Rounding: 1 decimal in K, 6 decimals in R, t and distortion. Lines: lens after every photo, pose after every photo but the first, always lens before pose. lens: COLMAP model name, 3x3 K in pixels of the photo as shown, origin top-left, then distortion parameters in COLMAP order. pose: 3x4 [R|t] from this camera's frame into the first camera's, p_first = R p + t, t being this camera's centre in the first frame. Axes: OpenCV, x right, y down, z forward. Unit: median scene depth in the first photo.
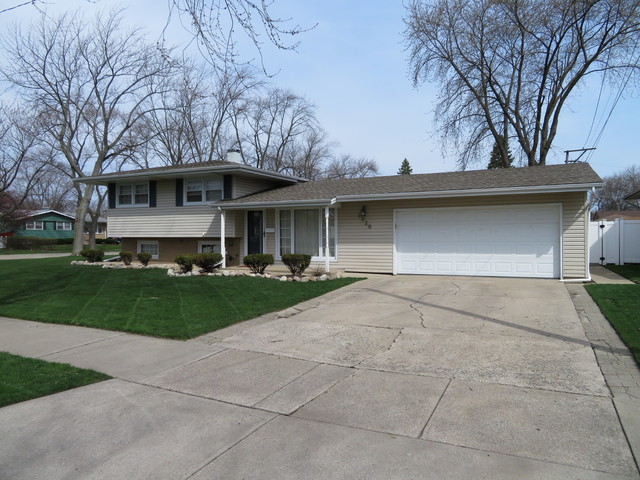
lens RADIAL K [[459.7, 0, 320.0], [0, 459.7, 240.0], [0, 0, 1]] dist [-0.011354, 0.002487]
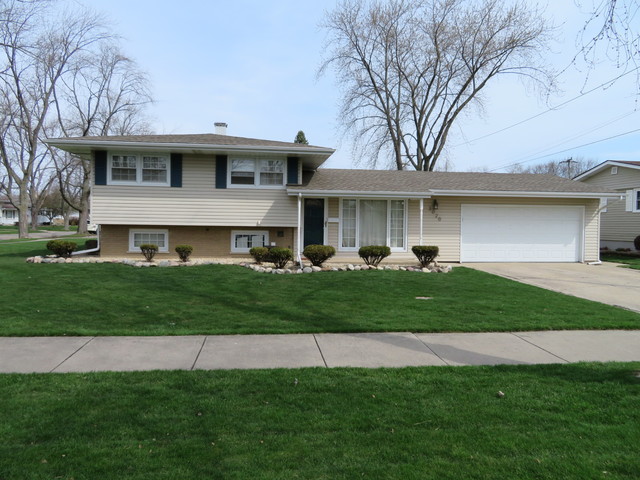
lens RADIAL K [[459.7, 0, 320.0], [0, 459.7, 240.0], [0, 0, 1]] dist [-0.011354, 0.002487]
pose [[0.843624, 0.001892, 0.536931, -0.615659], [-0.010619, 0.999857, 0.013162, 0.007214], [-0.536829, -0.016806, 0.843524, 0.208190]]
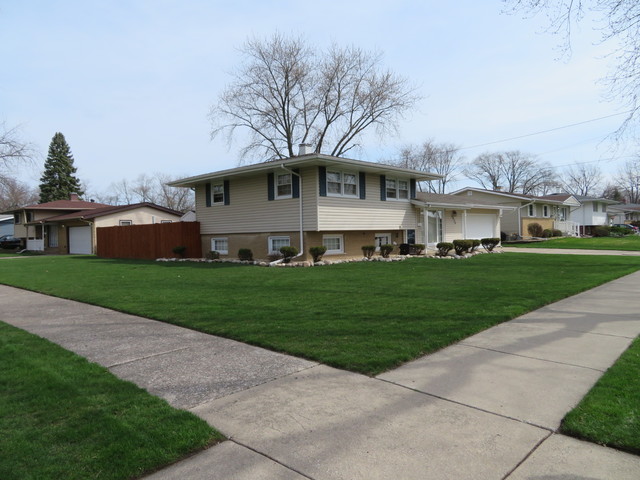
lens RADIAL K [[459.7, 0, 320.0], [0, 459.7, 240.0], [0, 0, 1]] dist [-0.011354, 0.002487]
pose [[0.296365, -0.015310, 0.954952, -1.414712], [0.035151, 0.999369, 0.005113, 0.007929], [-0.954428, 0.032052, 0.296716, 0.846148]]
